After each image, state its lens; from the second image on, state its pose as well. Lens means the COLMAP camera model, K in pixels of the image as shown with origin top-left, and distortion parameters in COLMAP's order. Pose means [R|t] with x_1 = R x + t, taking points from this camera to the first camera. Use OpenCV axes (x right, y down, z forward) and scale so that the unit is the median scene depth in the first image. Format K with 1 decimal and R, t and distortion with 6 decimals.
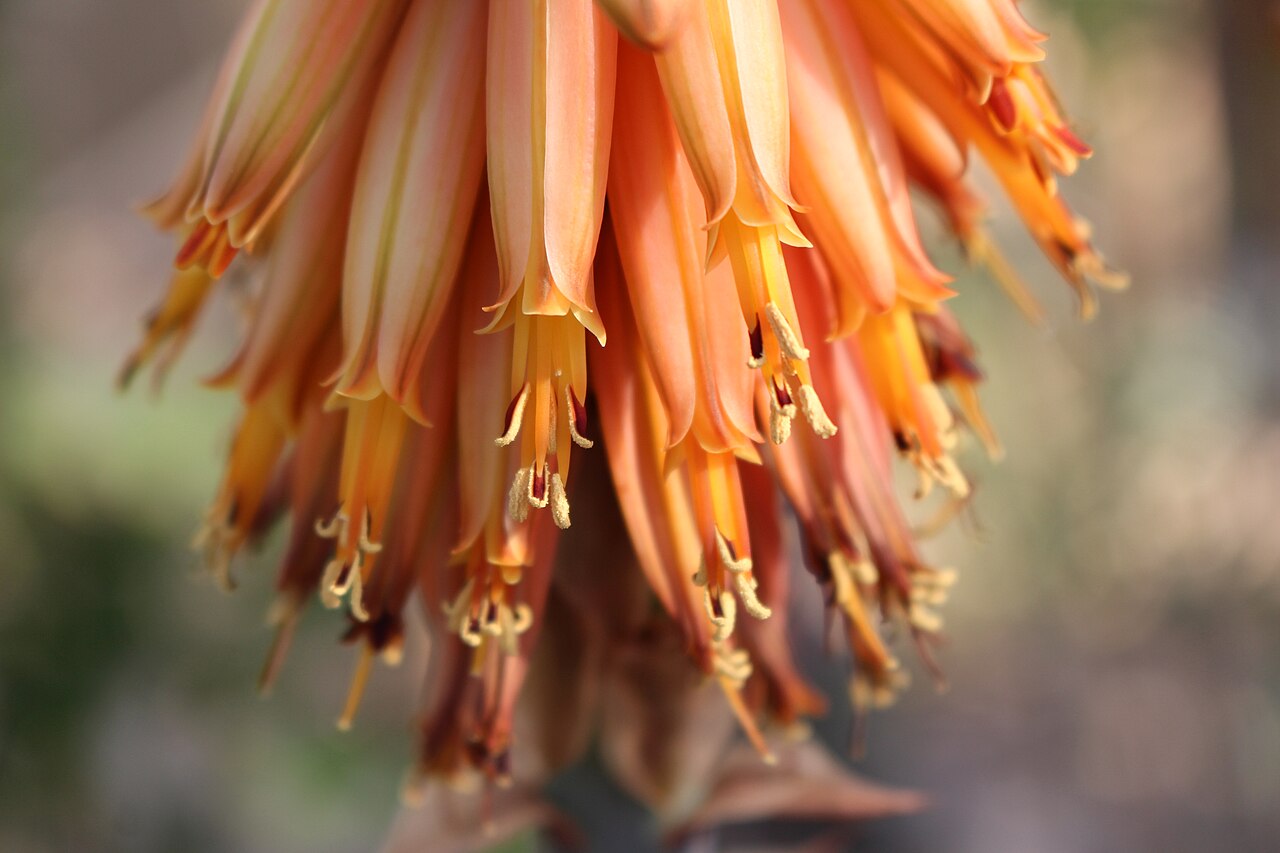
lens RADIAL K [[2182.4, 0, 640.4], [0, 2182.4, 423.2], [0, 0, 1]] dist [0.071997, 0.000000]
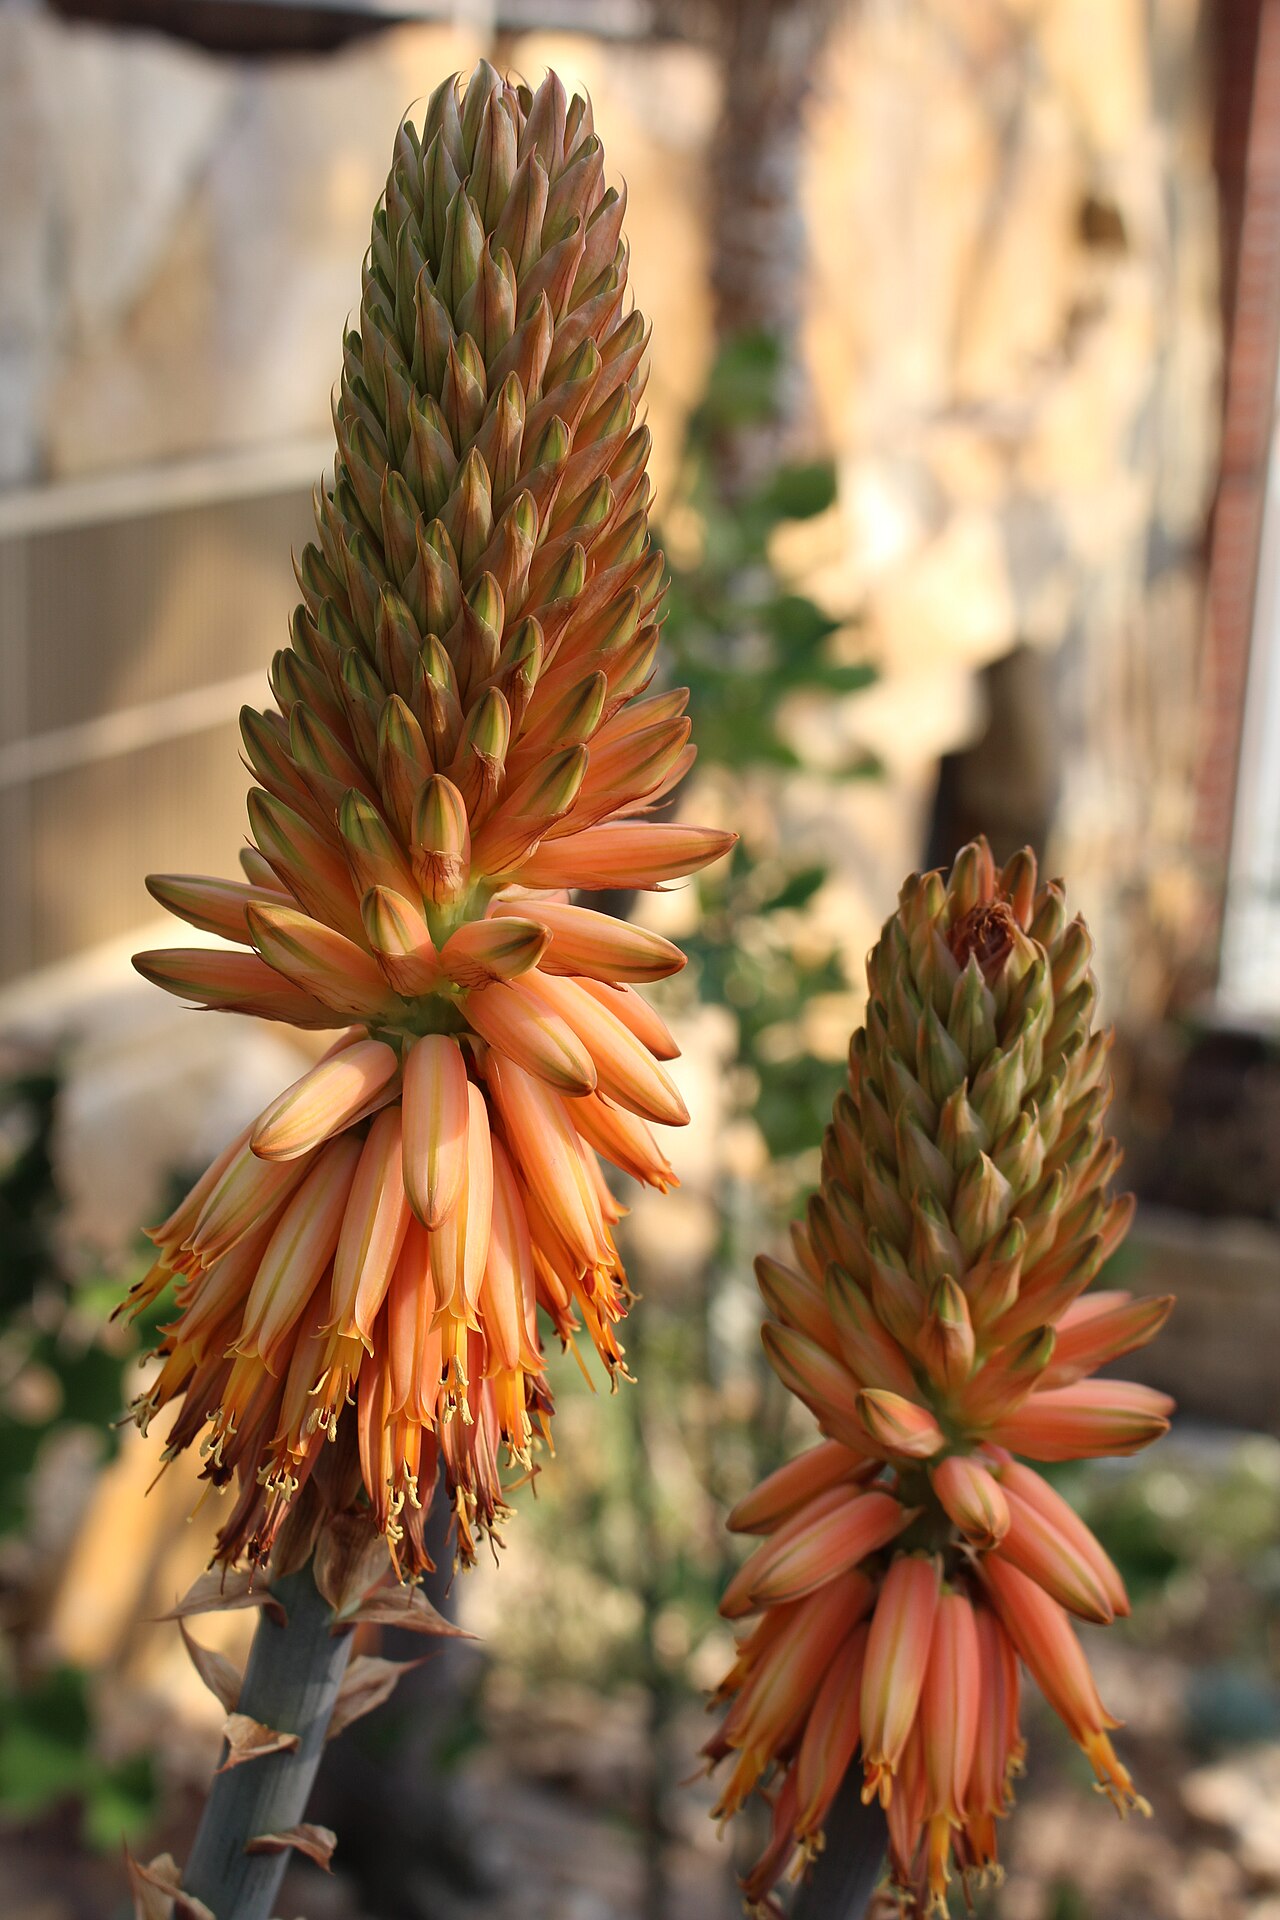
lens RADIAL K [[3273.6, 0, 649.2], [0, 3273.6, 962.9], [0, 0, 1]] dist [0.071997, 0.000000]
pose [[0.968351, 0.230748, 0.095139, -0.138089], [-0.215564, 0.965329, -0.147214, 0.003709], [-0.125810, 0.122047, 0.984518, -2.033146]]
